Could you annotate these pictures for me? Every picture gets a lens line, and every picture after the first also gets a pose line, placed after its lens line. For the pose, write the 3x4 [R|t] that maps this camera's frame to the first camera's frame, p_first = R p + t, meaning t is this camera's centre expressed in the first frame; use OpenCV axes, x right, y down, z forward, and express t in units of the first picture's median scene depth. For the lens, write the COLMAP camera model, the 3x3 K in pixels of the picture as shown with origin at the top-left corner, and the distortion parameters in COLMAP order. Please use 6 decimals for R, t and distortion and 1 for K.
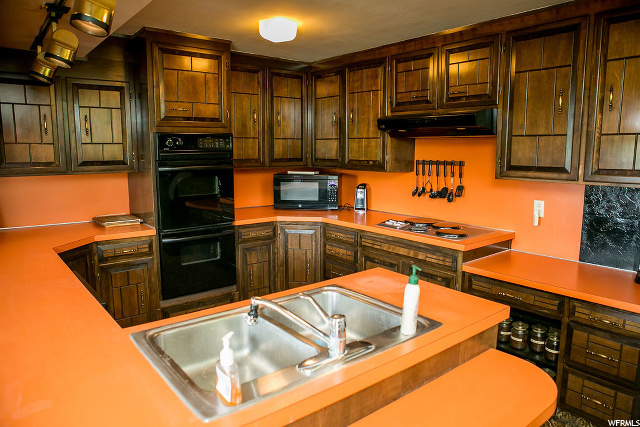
lens RADIAL K [[434.8, 0, 320.3], [0, 434.8, 215.0], [0, 0, 1]] dist [-0.073733, 0.010678]
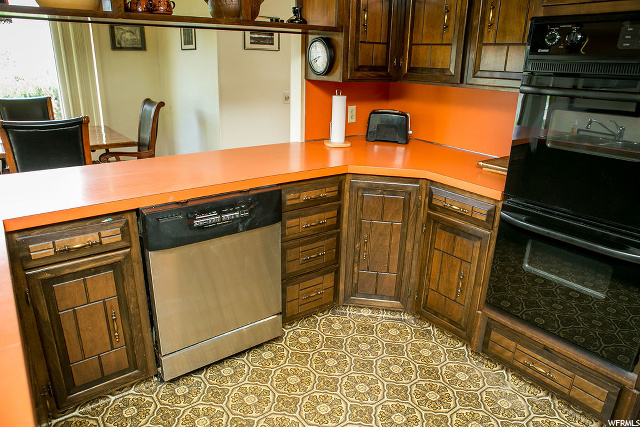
lens RADIAL K [[434.8, 0, 319.5], [0, 434.8, 212.5], [0, 0, 1]] dist [-0.073733, 0.010678]
pose [[-0.029828, 0.336194, -0.941320, 0.190151], [-0.152467, 0.929189, 0.336692, -0.101275], [0.987858, 0.153563, 0.023543, 0.744582]]
